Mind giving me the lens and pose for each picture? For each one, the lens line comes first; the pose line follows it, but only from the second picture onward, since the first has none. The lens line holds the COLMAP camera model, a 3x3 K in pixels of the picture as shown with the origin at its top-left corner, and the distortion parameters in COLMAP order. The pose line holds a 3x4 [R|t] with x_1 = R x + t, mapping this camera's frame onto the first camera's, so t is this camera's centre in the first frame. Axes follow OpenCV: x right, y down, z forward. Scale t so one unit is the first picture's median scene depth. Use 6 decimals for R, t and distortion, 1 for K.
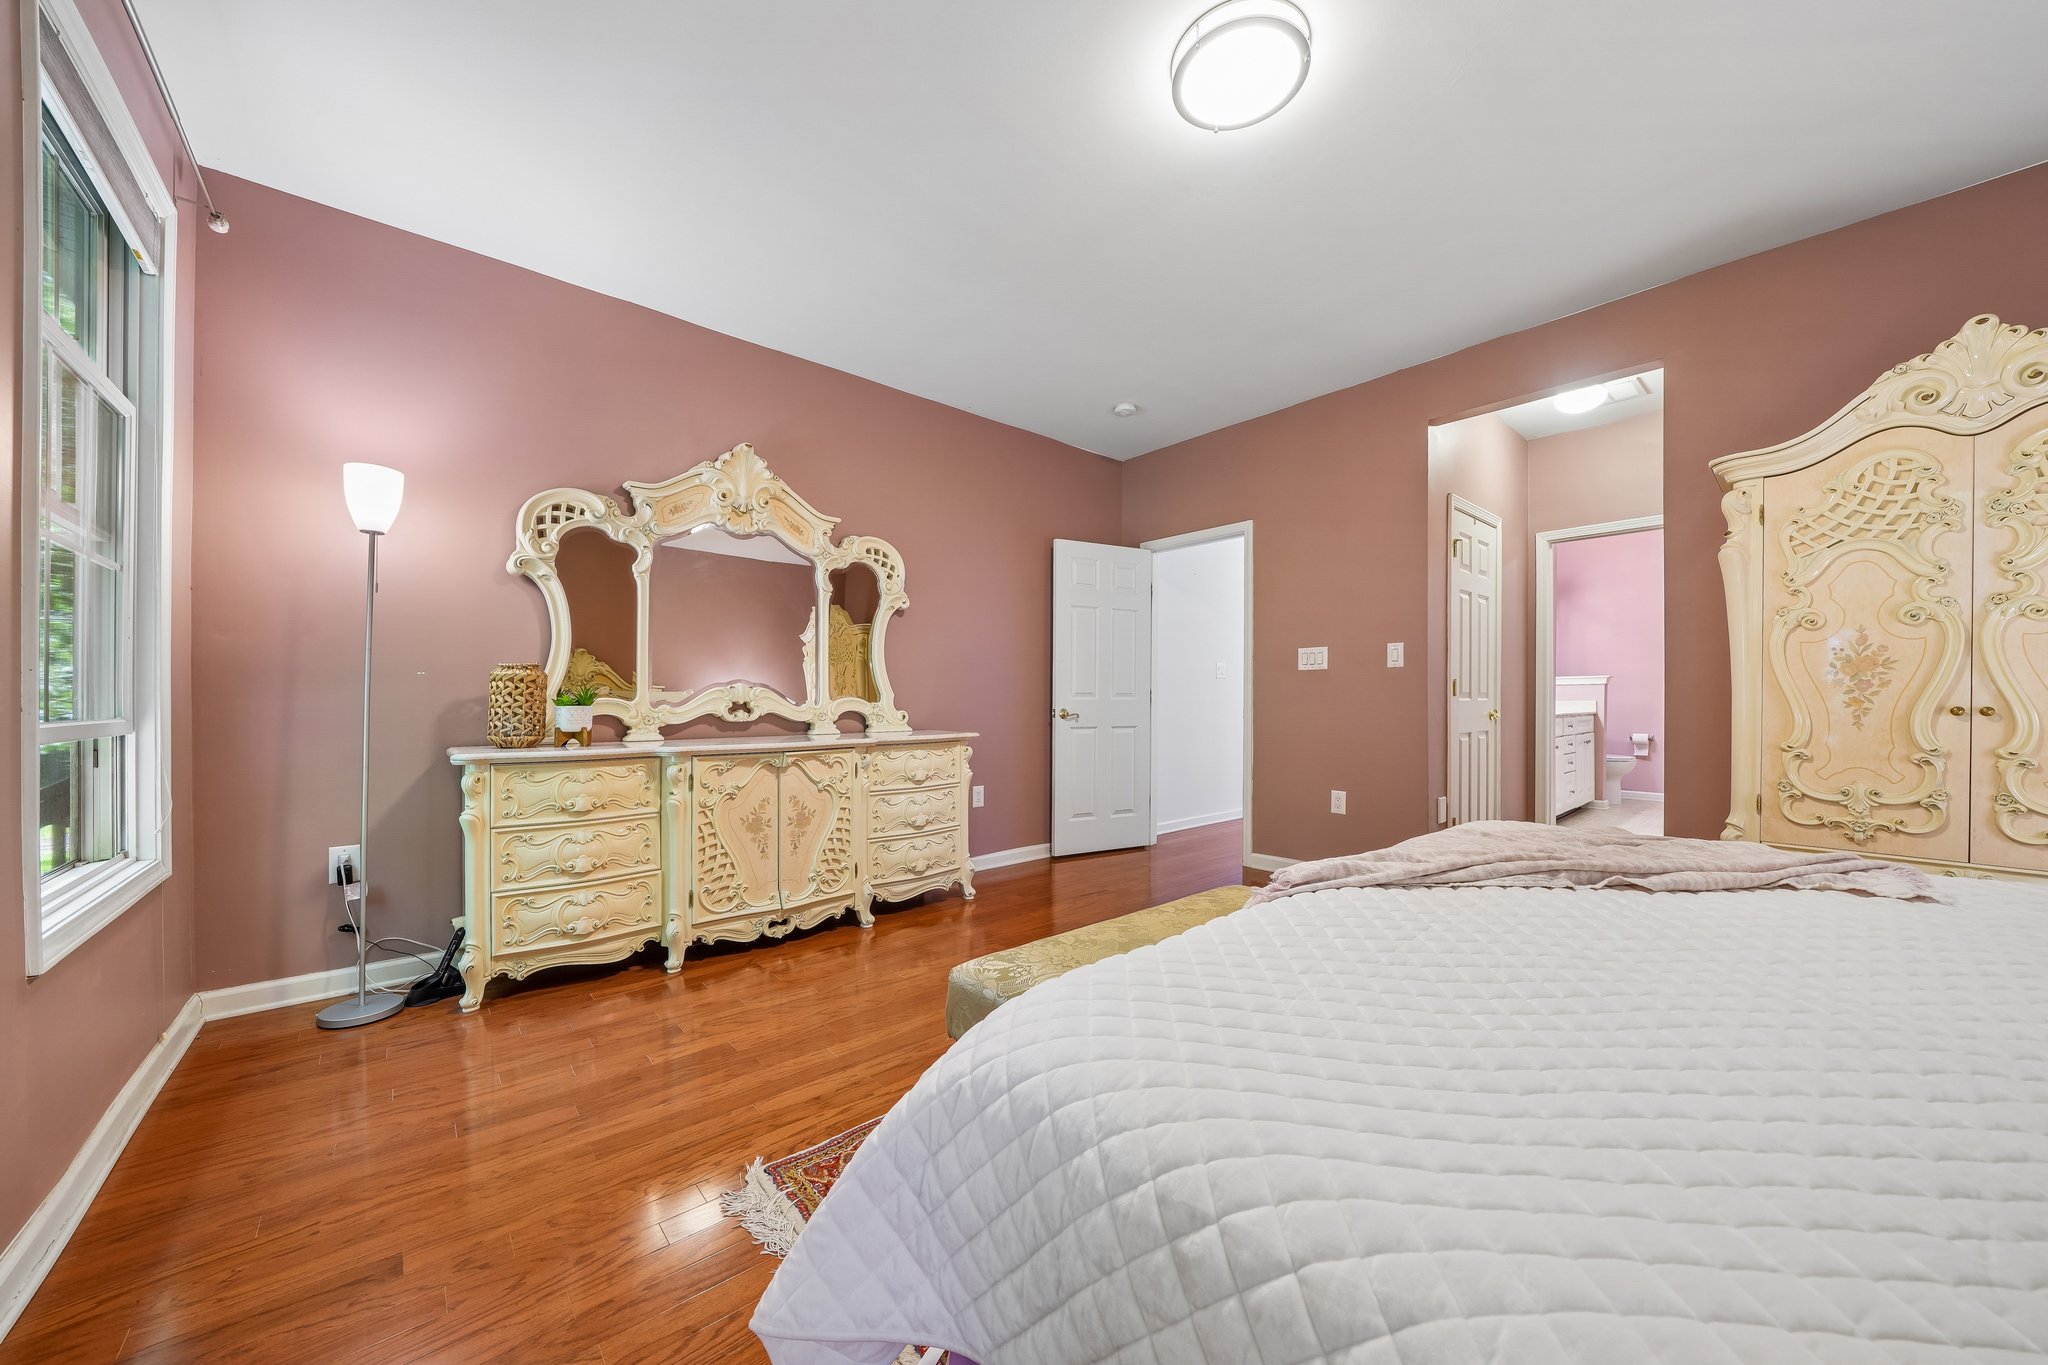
lens RADIAL K [[716.0, 0, 1013.4], [0, 716.0, 697.2], [0, 0, 1]] dist [-0.009796, 0.000961]
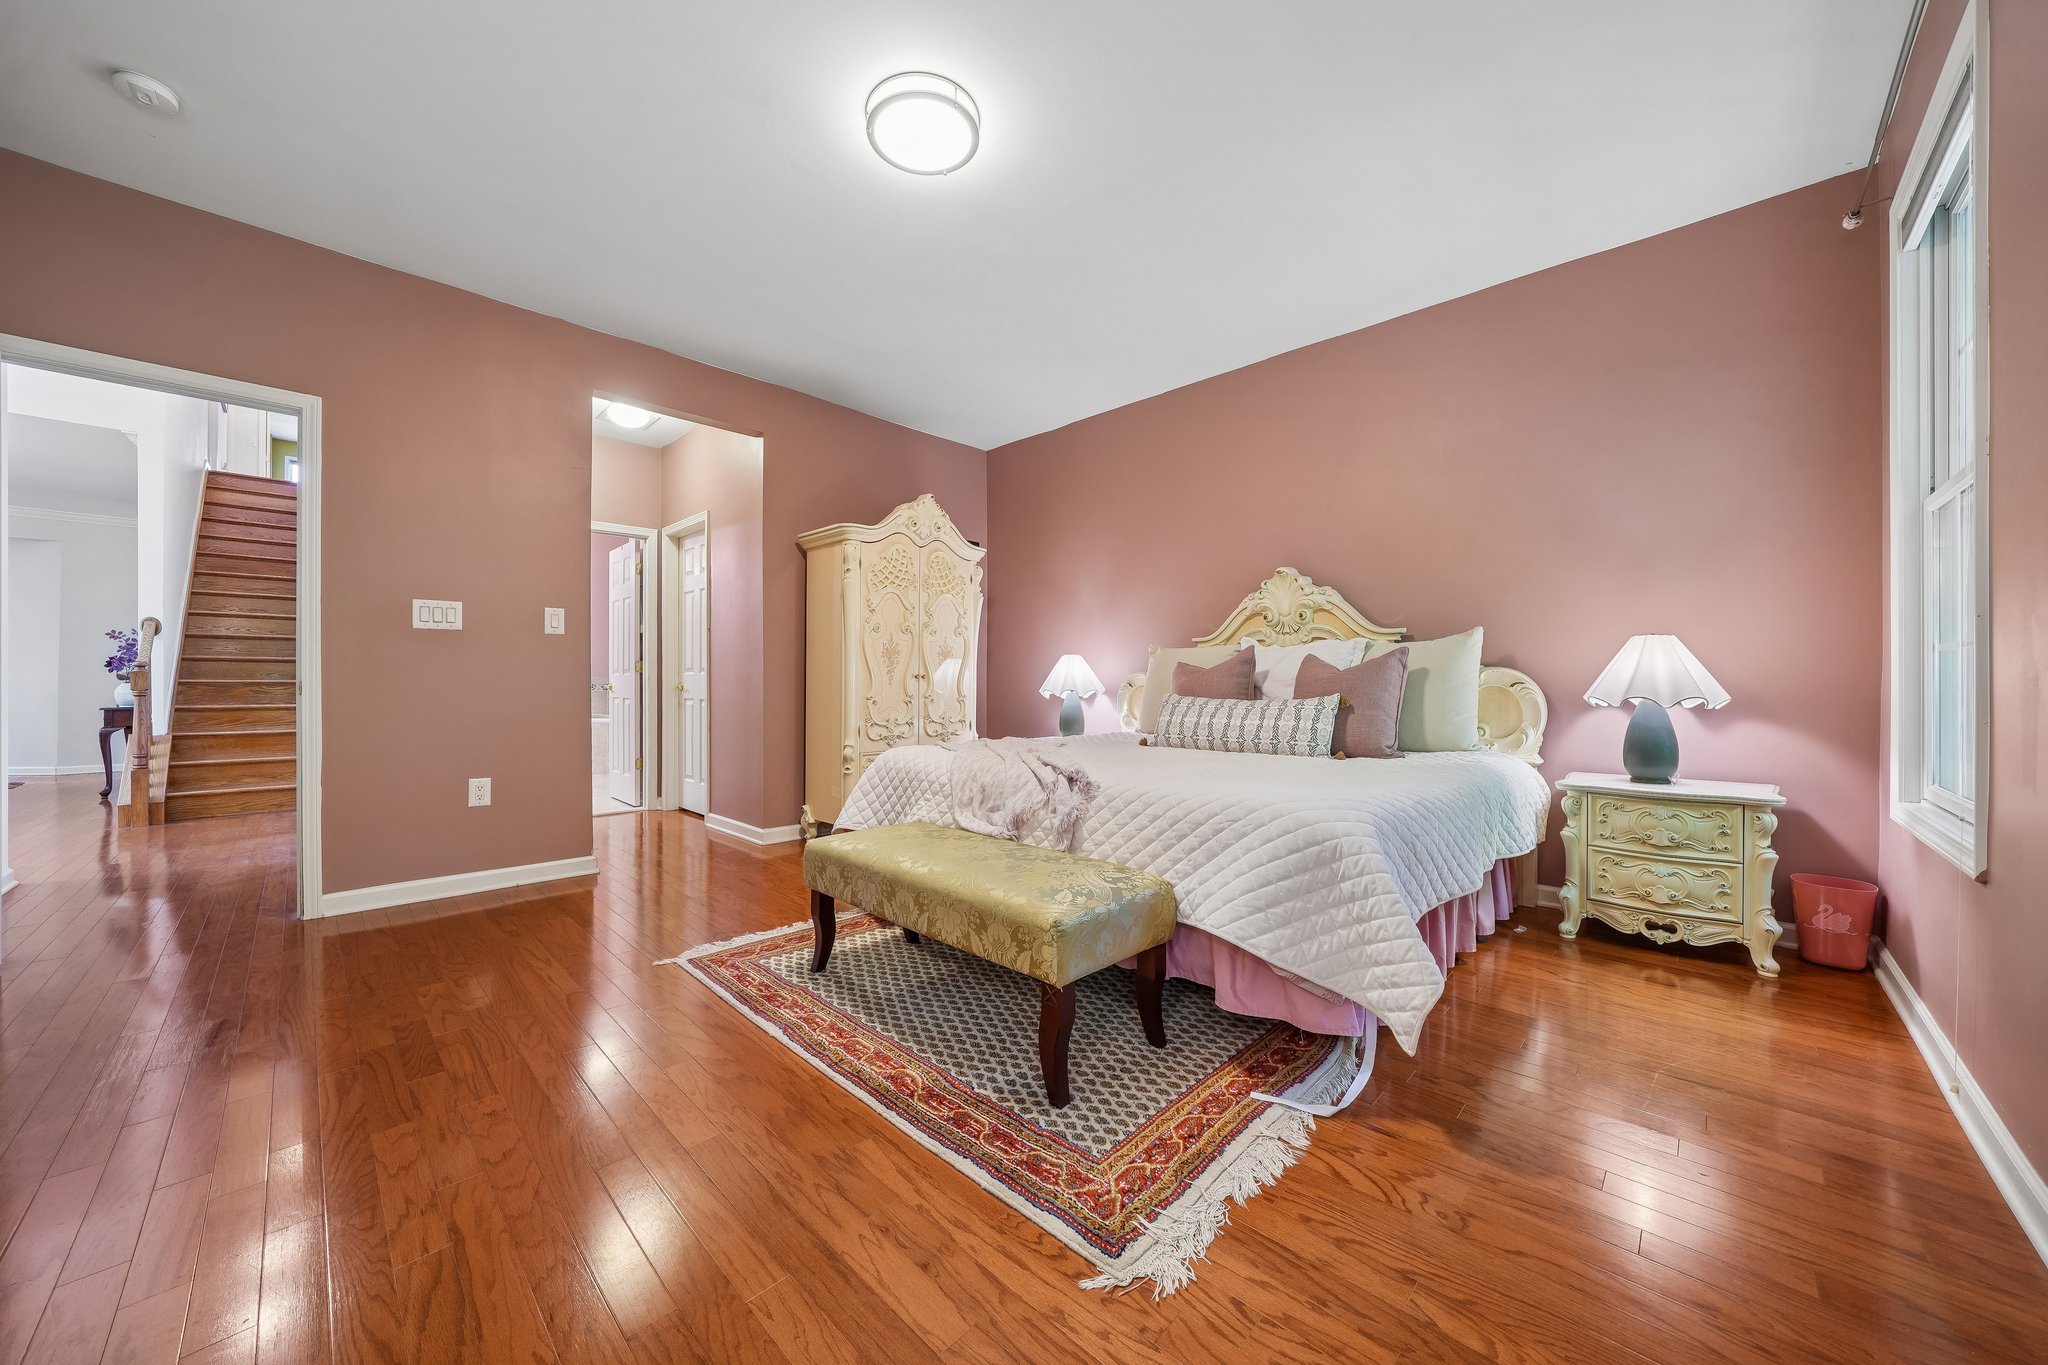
lens RADIAL K [[716.0, 0, 1017.2], [0, 716.0, 682.8], [0, 0, 1]] dist [-0.009796, 0.000961]
pose [[-0.076050, 0.003572, 0.997098, -0.747796], [-0.000252, 0.999993, -0.003601, 0.041926], [-0.997104, -0.000525, -0.076048, 0.795920]]
